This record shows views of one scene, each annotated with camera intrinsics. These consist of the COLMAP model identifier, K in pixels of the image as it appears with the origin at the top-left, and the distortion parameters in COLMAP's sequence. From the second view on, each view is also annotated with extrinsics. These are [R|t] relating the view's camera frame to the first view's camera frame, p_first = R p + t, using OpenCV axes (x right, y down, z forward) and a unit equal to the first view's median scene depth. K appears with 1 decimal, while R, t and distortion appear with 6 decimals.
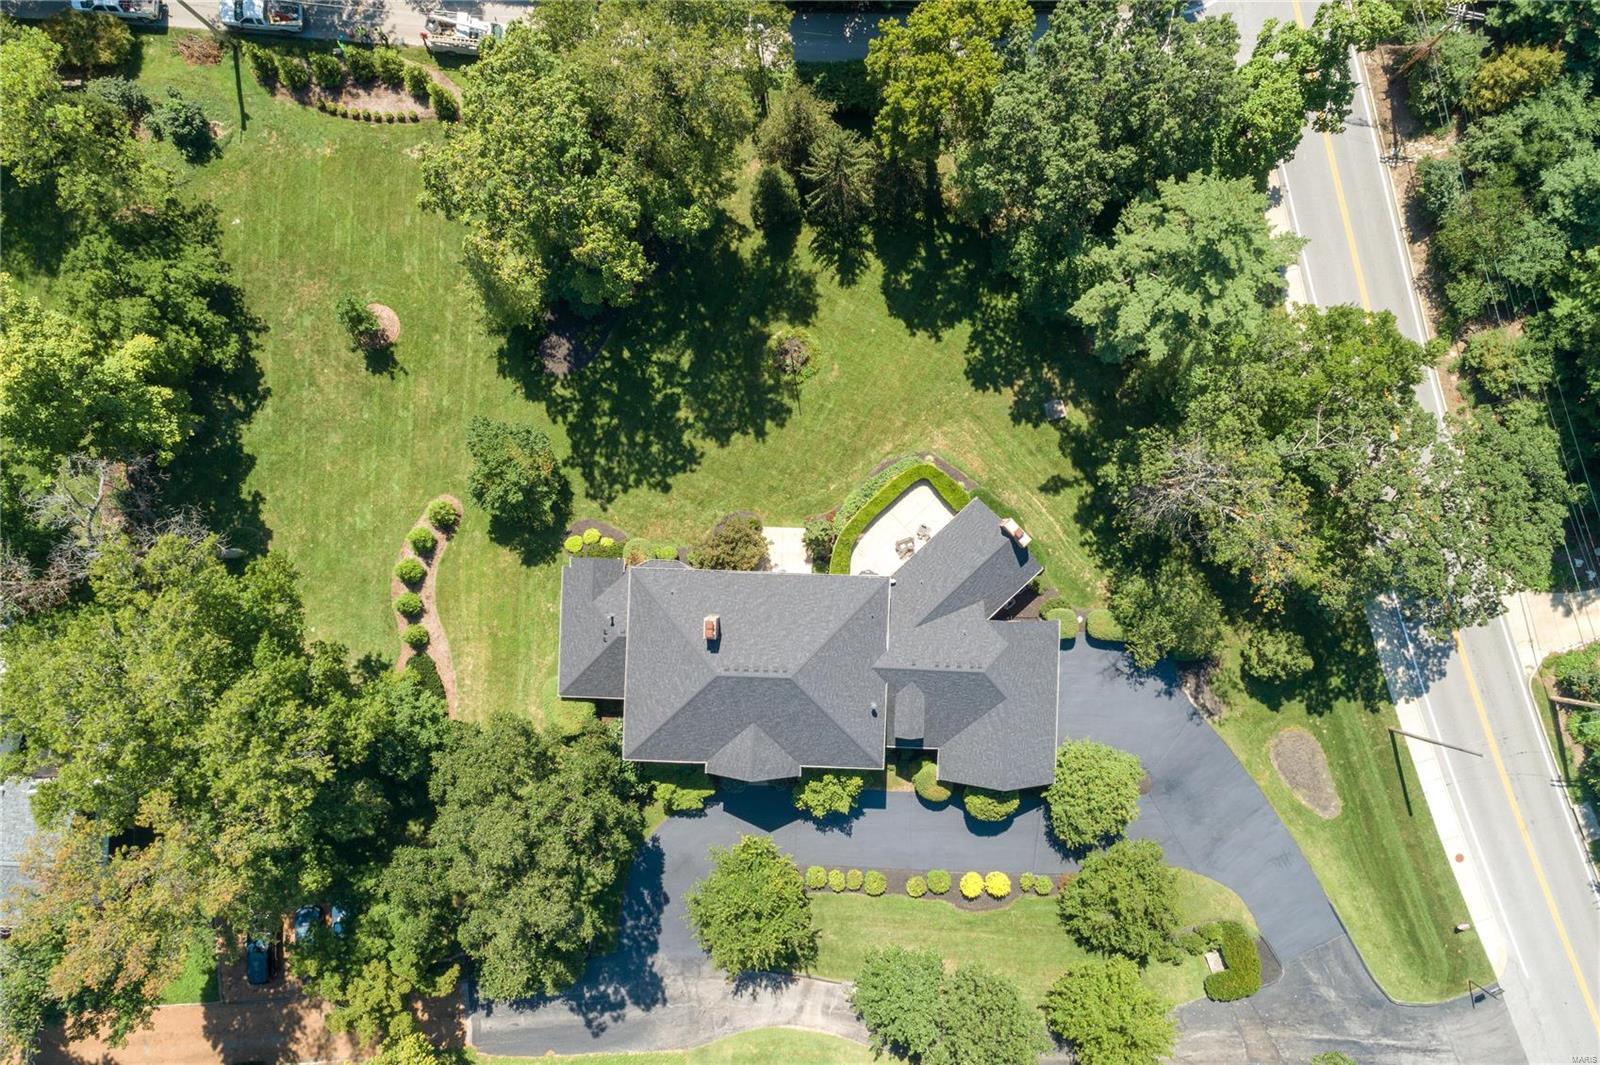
lens RADIAL K [[1124.8, 0, 800.0], [0, 1124.8, 532.5], [0, 0, 1]] dist [-0.002553, 0.004349]
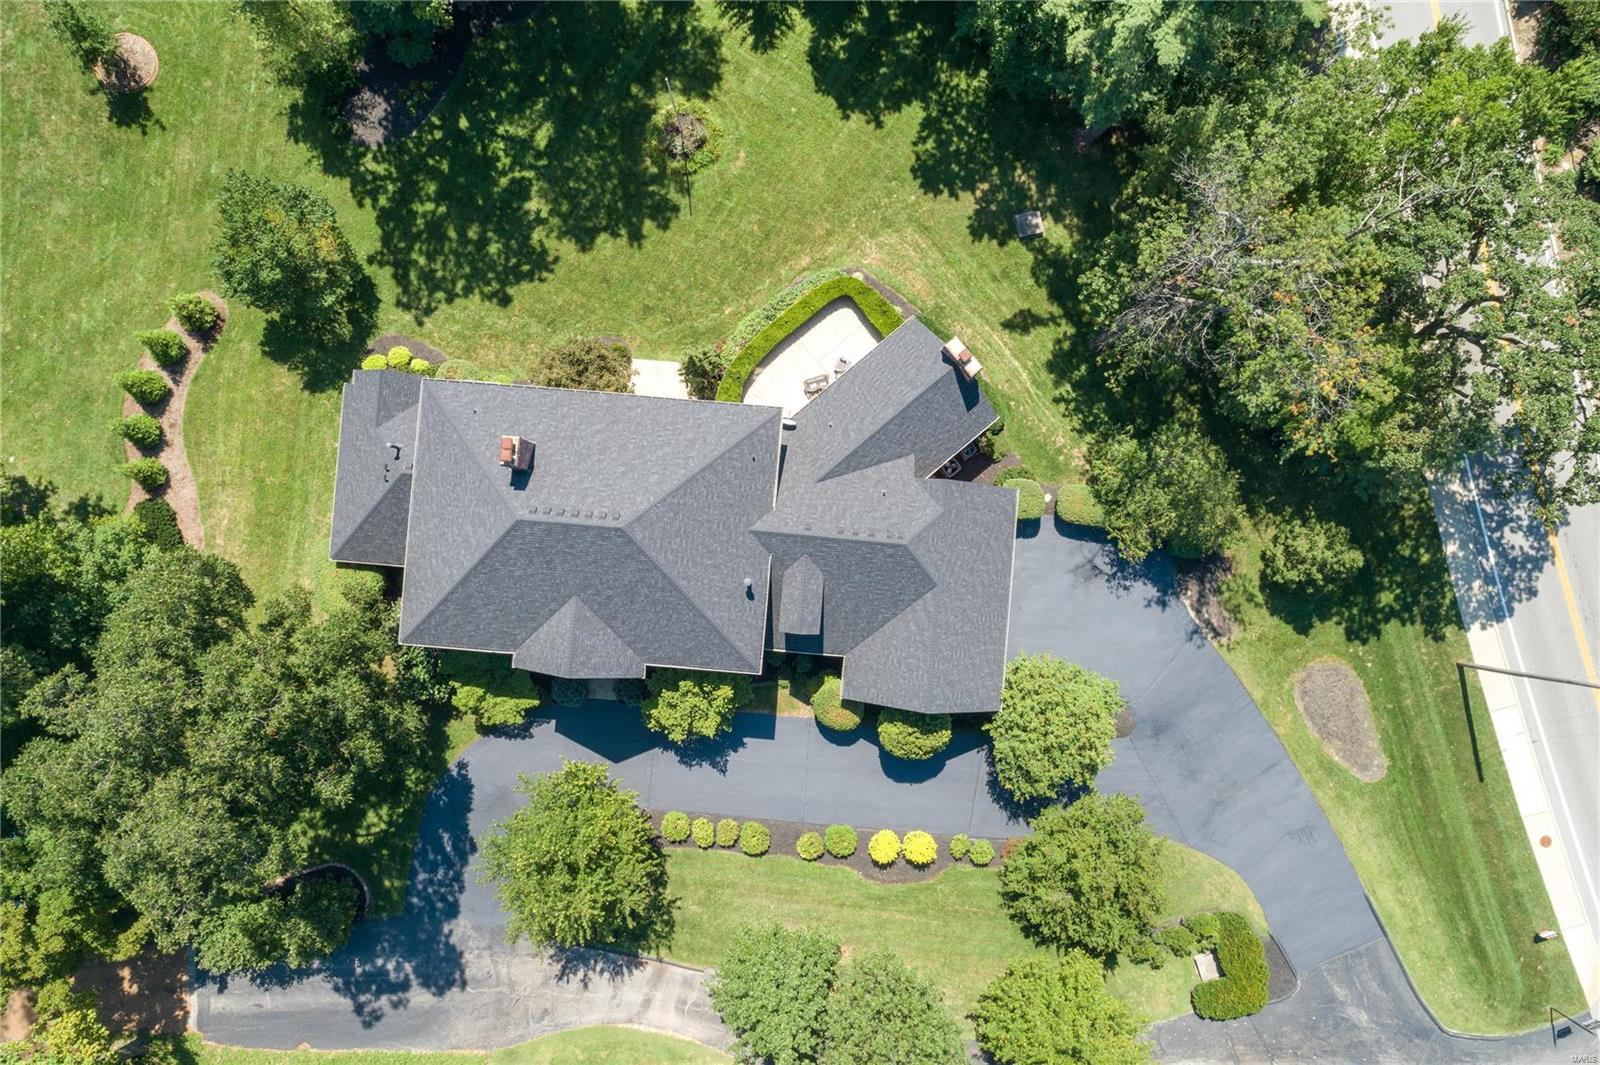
lens RADIAL K [[1124.8, 0, 800.0], [0, 1124.8, 532.5], [0, 0, 1]] dist [-0.002553, 0.004349]
pose [[0.998867, 0.047573, -0.000869, 0.087576], [-0.047574, 0.998867, -0.001486, 0.109732], [0.000797, 0.001525, 0.999999, 0.257412]]
